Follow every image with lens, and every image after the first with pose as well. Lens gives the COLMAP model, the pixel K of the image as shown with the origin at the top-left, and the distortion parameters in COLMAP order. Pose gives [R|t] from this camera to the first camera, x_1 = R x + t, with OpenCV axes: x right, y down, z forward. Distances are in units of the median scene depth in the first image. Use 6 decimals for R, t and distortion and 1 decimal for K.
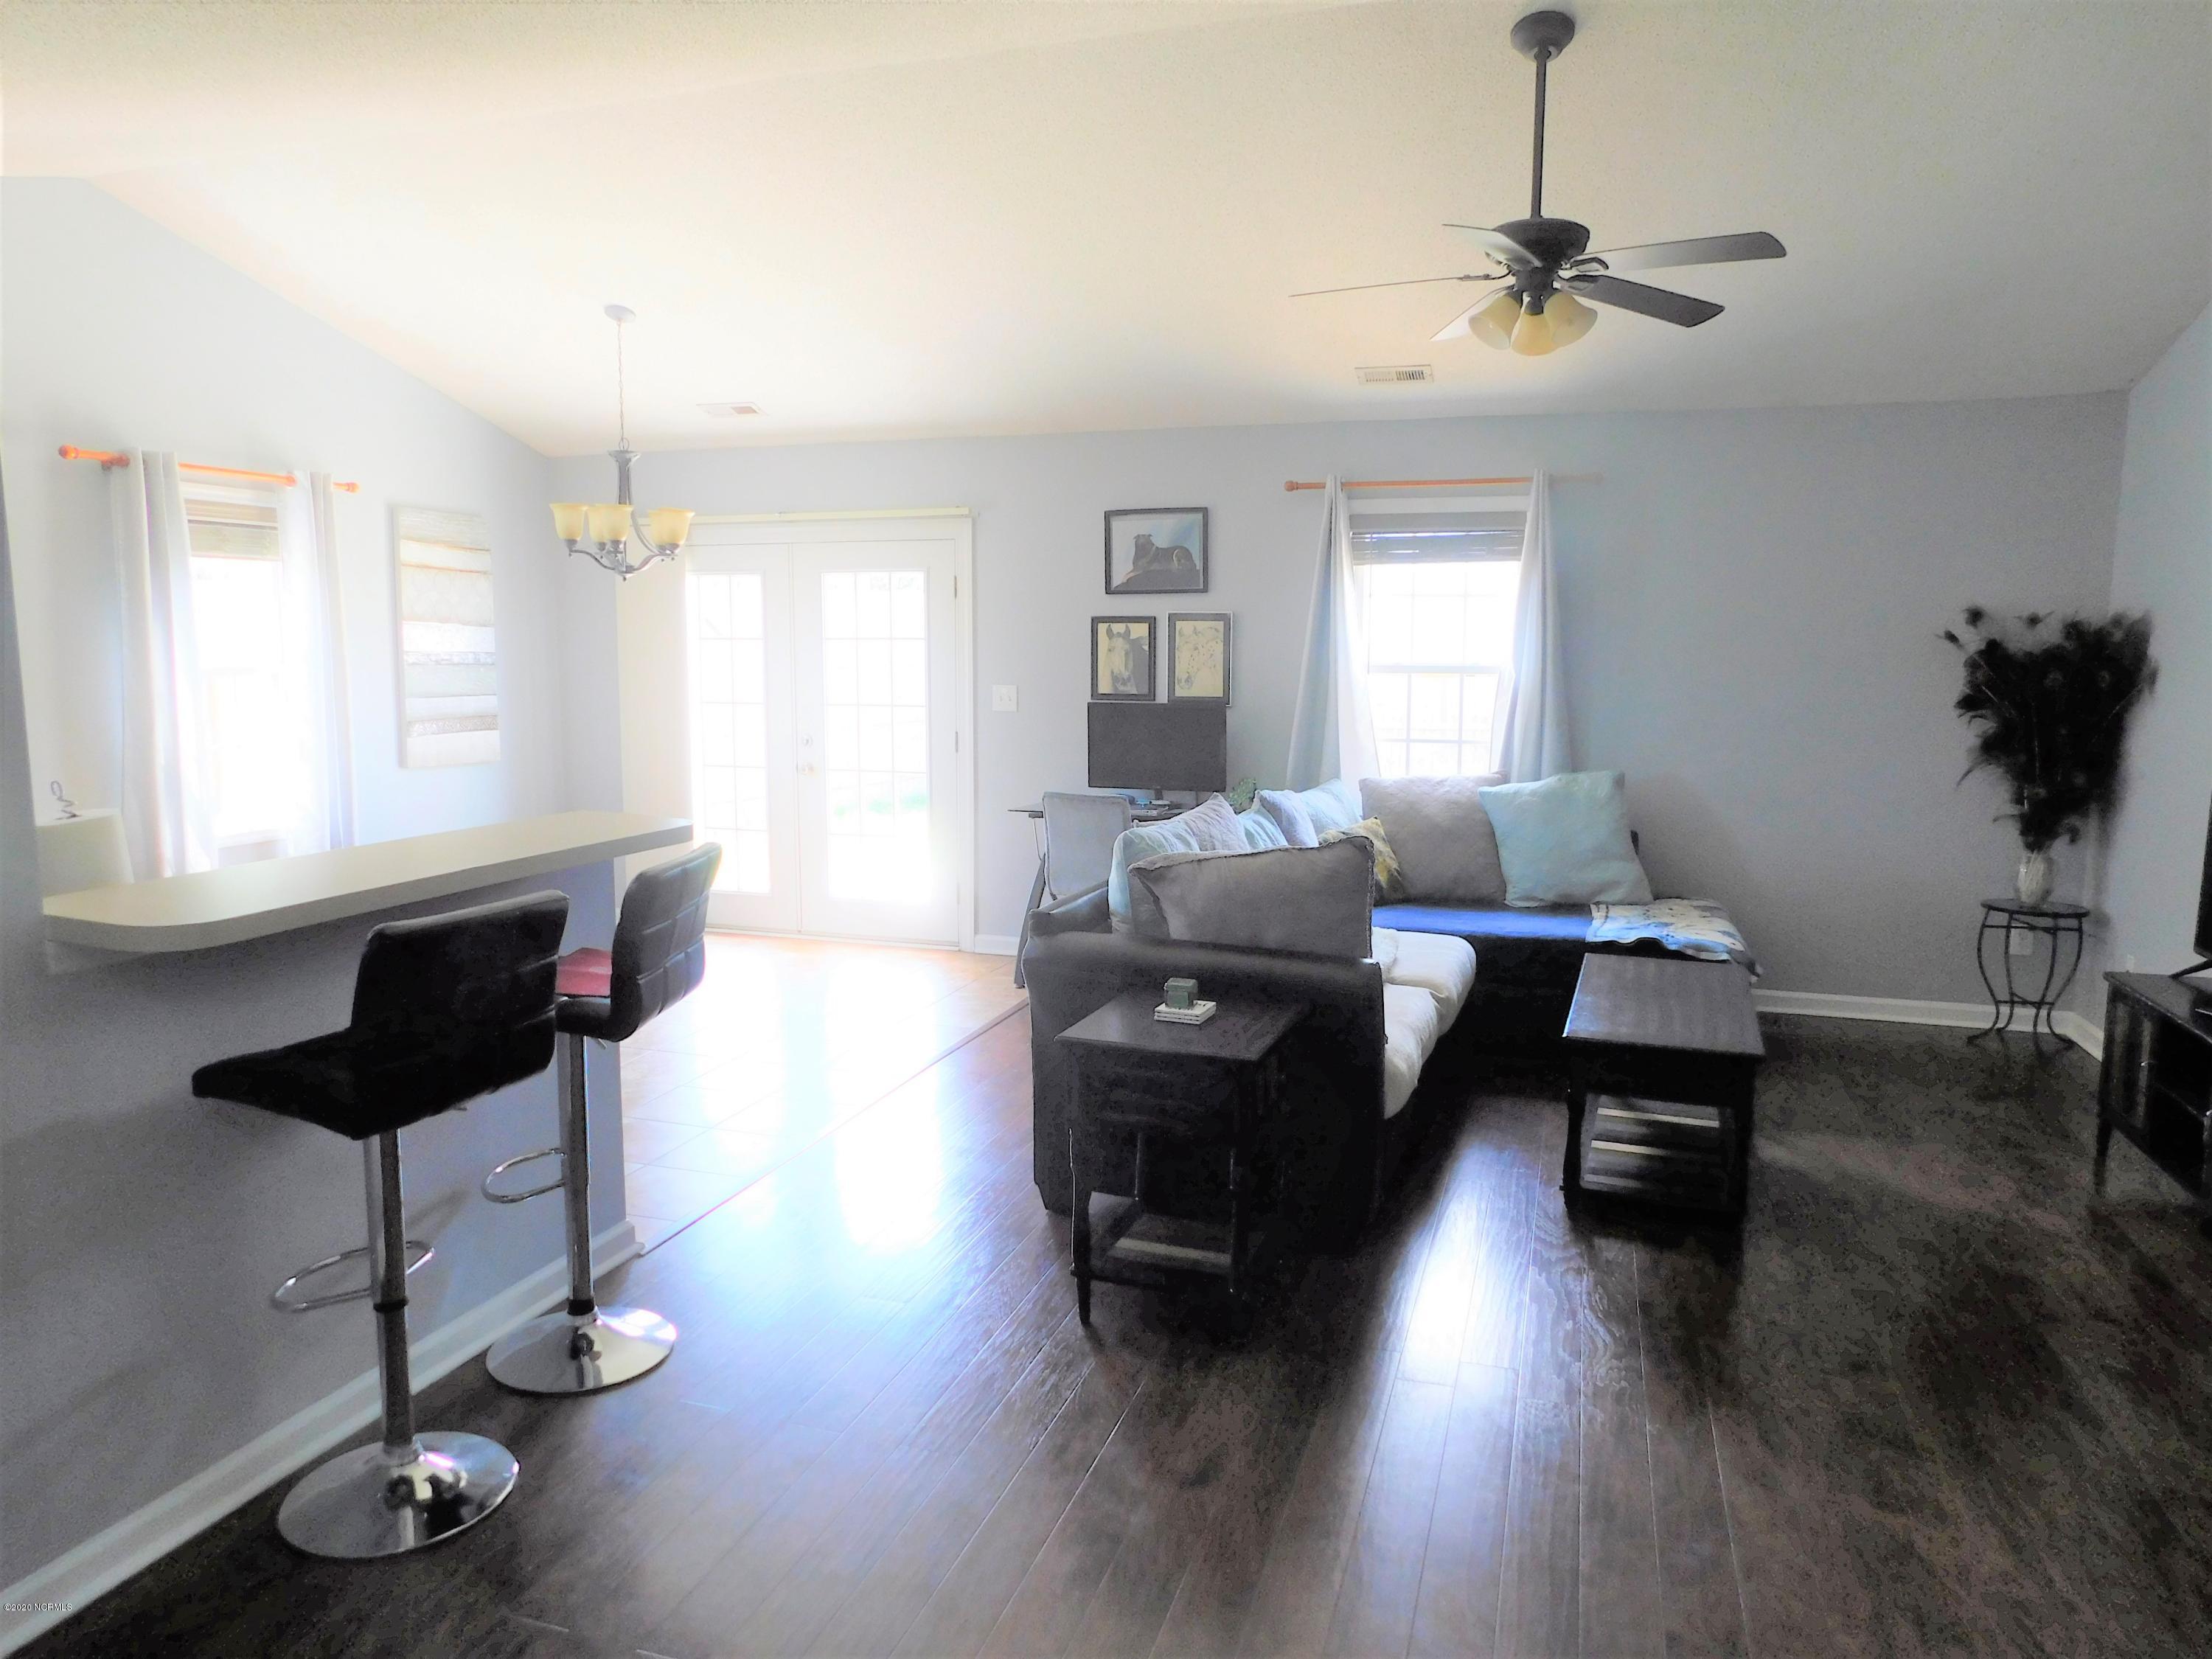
lens RADIAL K [[1473.2, 0, 1095.2], [0, 1473.2, 834.2], [0, 0, 1]] dist [-0.057461, 0.049393]
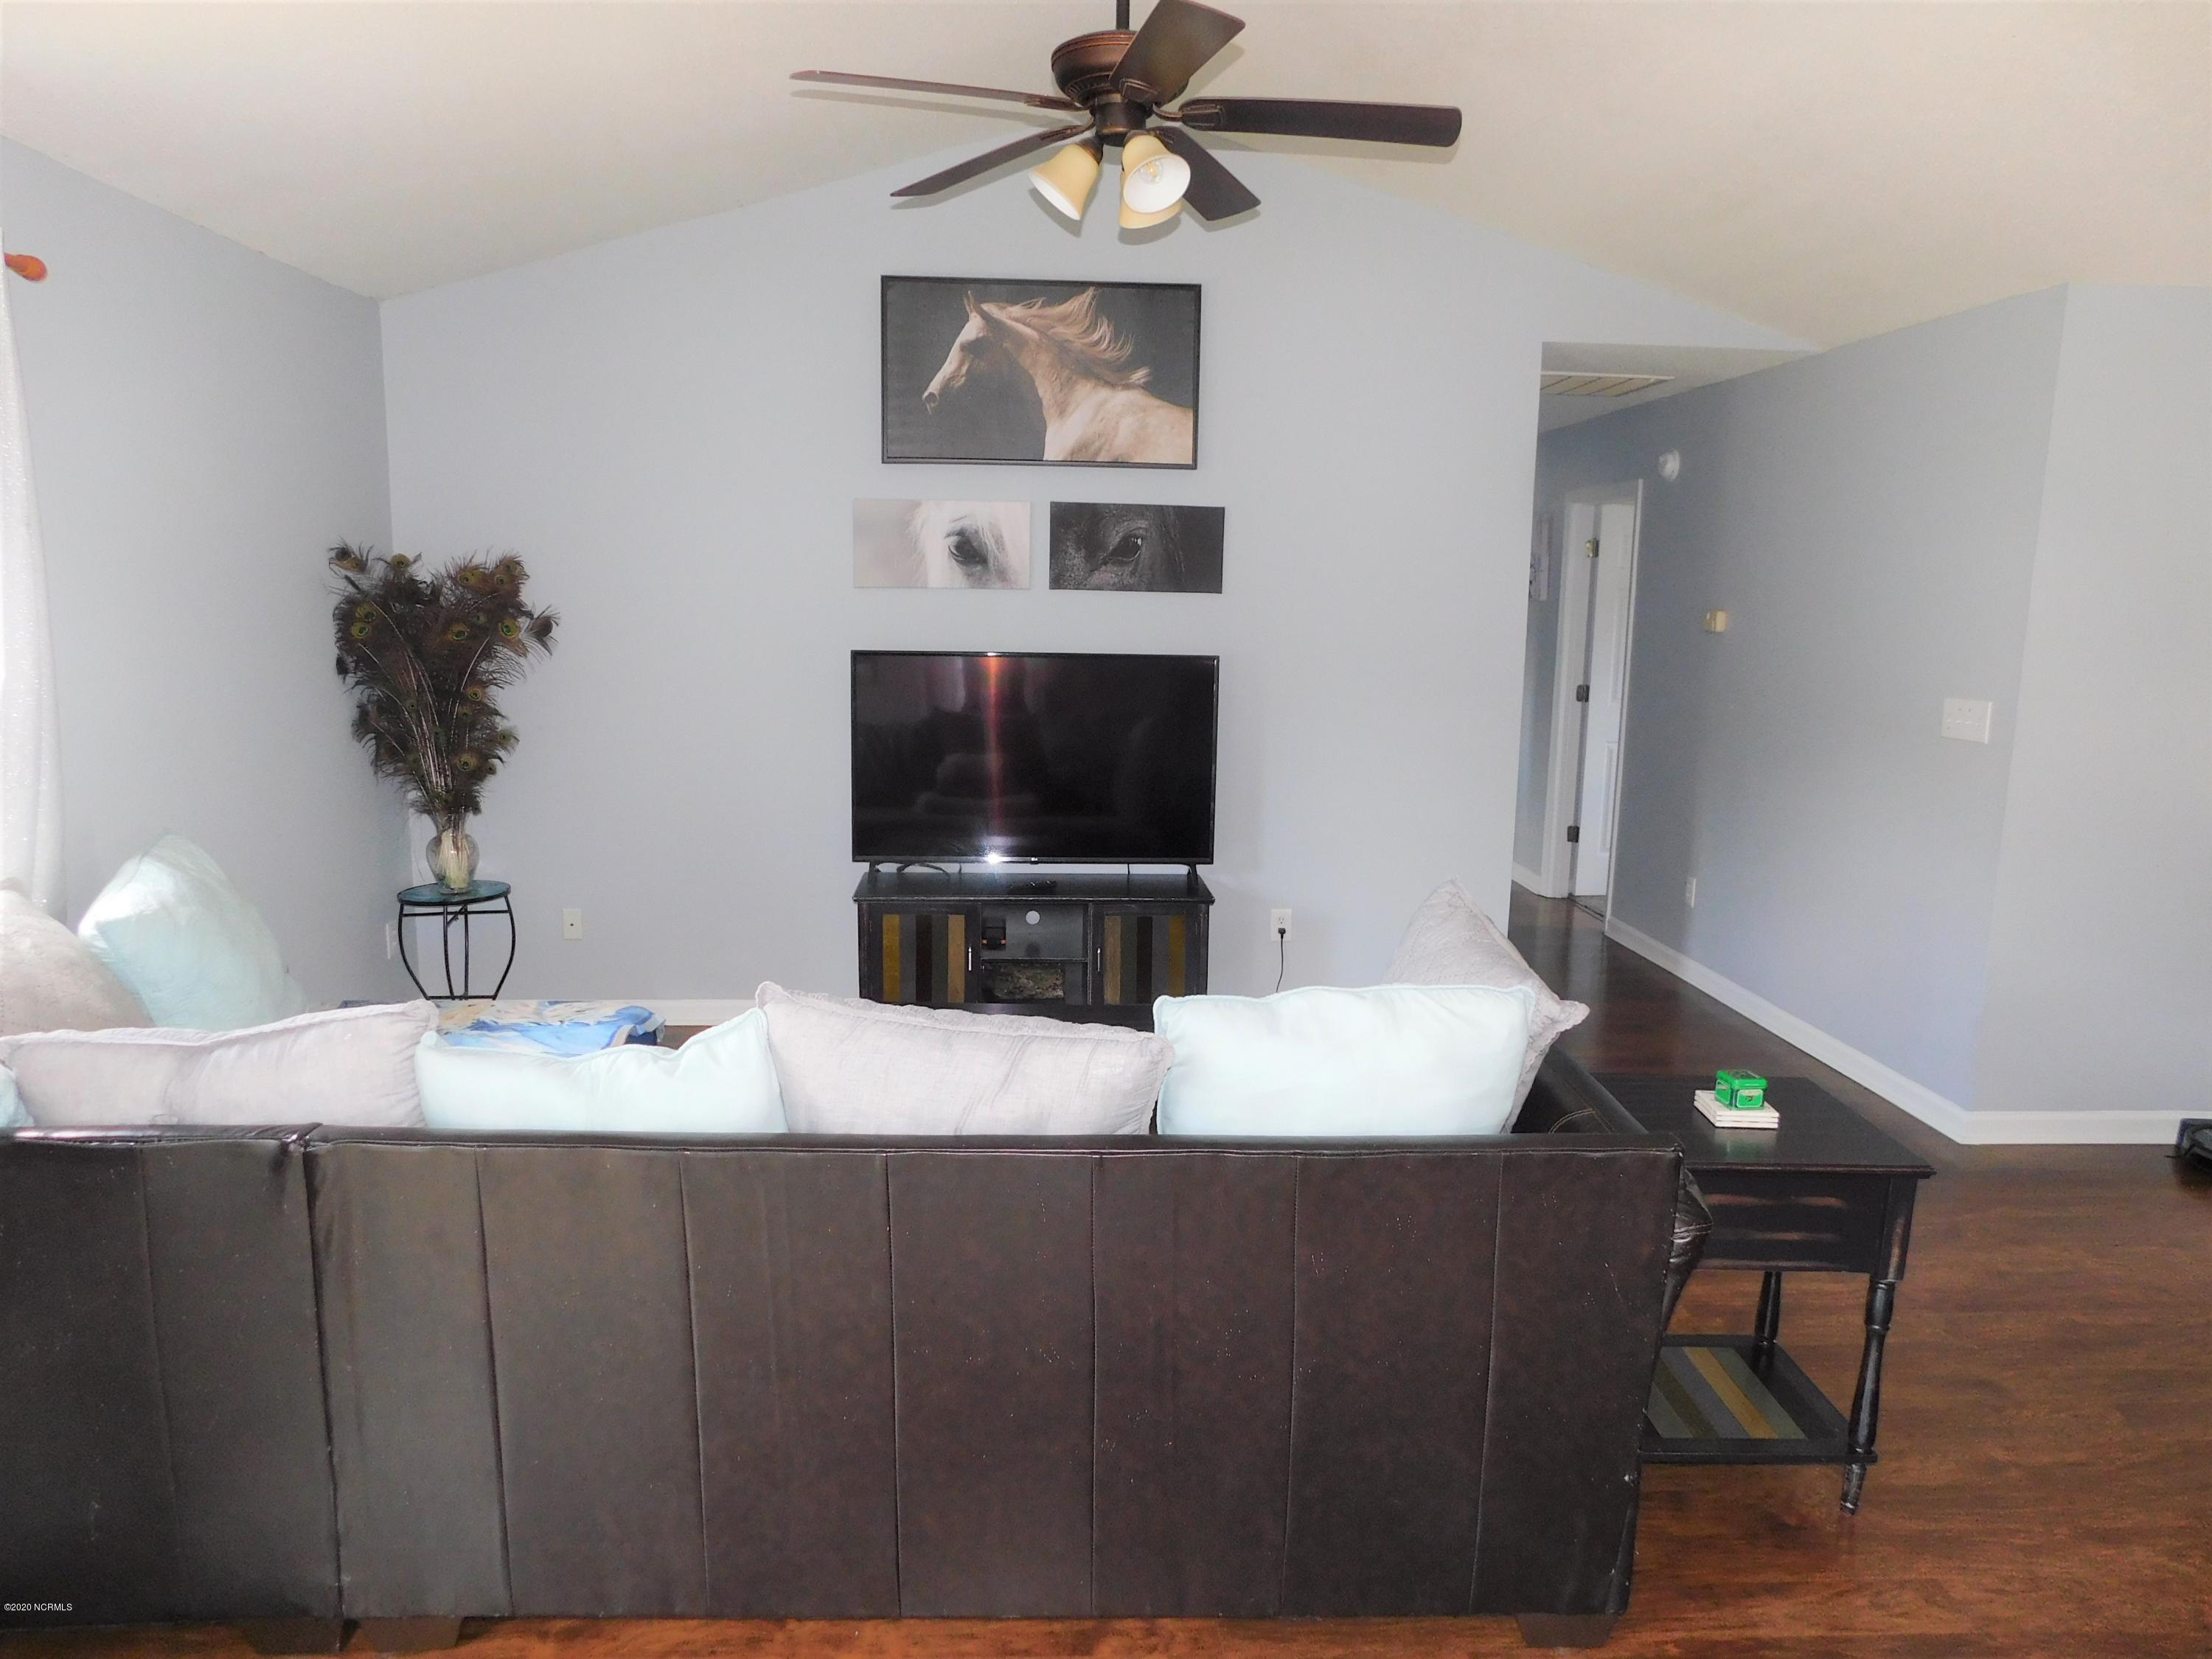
lens RADIAL K [[1473.2, 0, 1097.6], [0, 1473.2, 844.3], [0, 0, 1]] dist [-0.057461, 0.049393]
pose [[-0.373040, -0.174554, 0.911248, -0.292666], [0.102350, 0.968407, 0.227402, -0.135740], [-0.922153, 0.178097, -0.343389, 0.916665]]
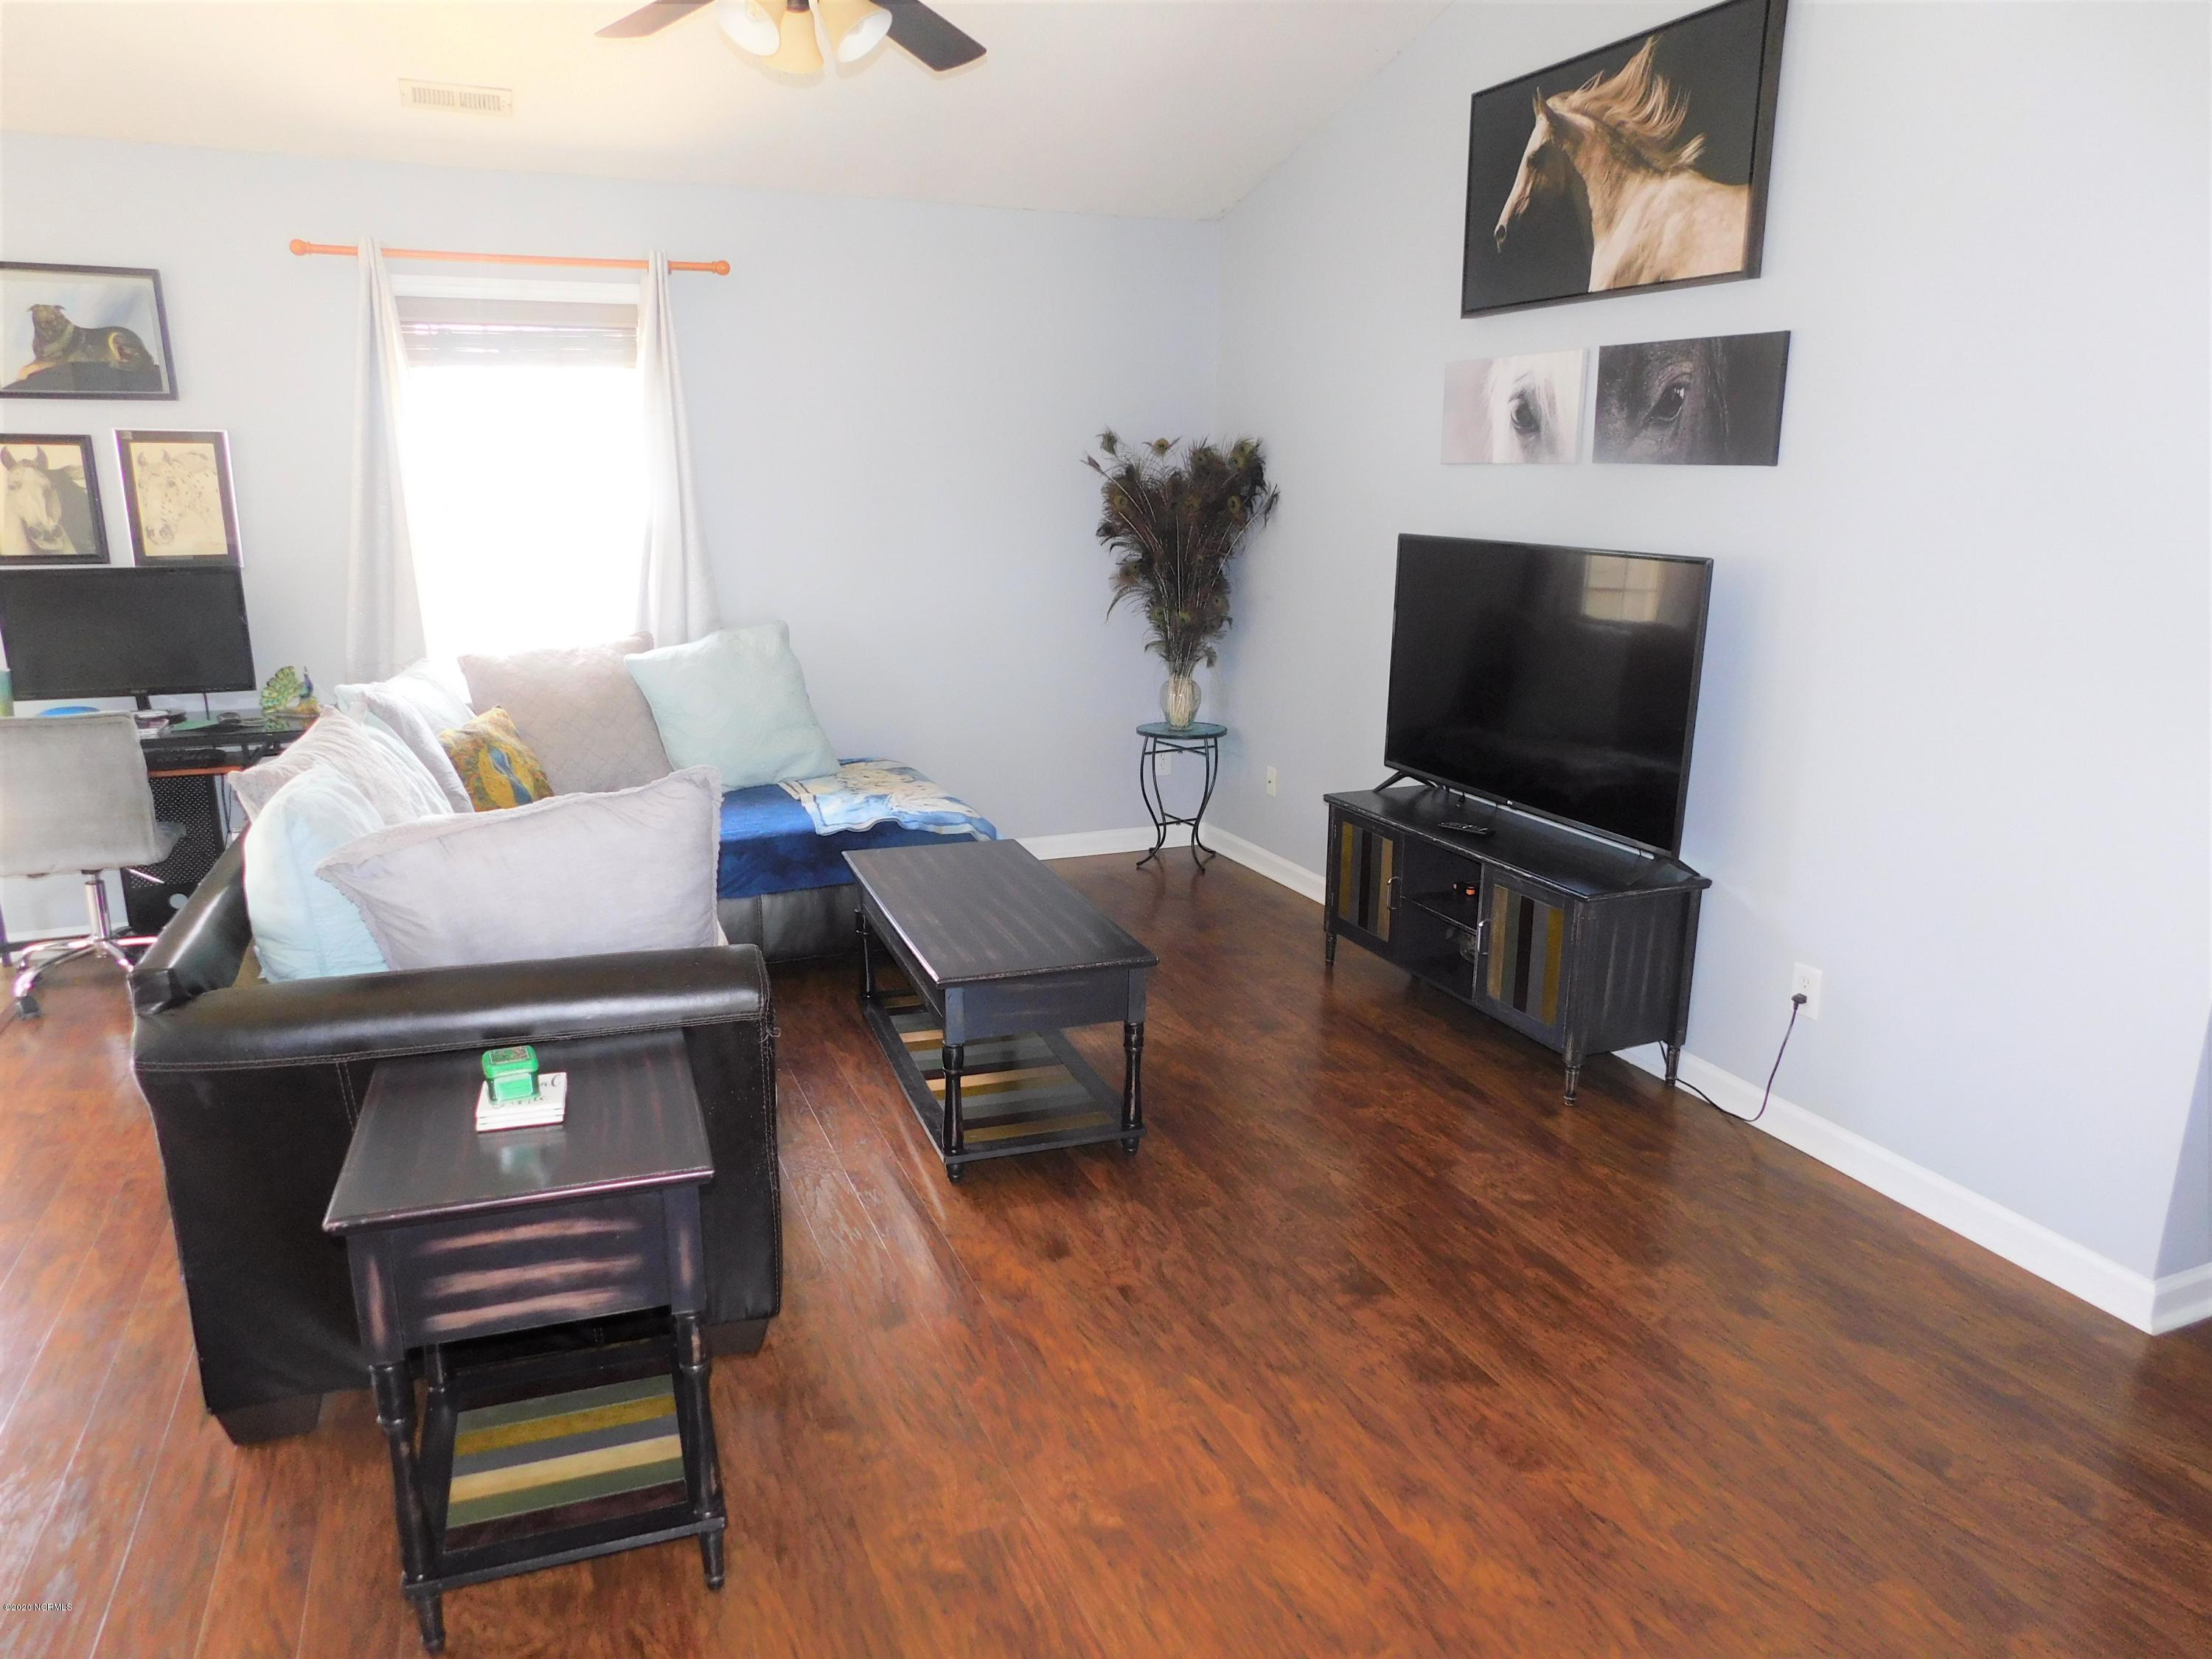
lens RADIAL K [[1473.2, 0, 1106.2], [0, 1473.2, 835.9], [0, 0, 1]] dist [-0.057461, 0.049393]
pose [[0.751189, -0.159658, 0.640488, -0.074638], [0.083112, 0.985463, 0.148175, -0.034041], [-0.654834, -0.058075, 0.753538, 0.234763]]
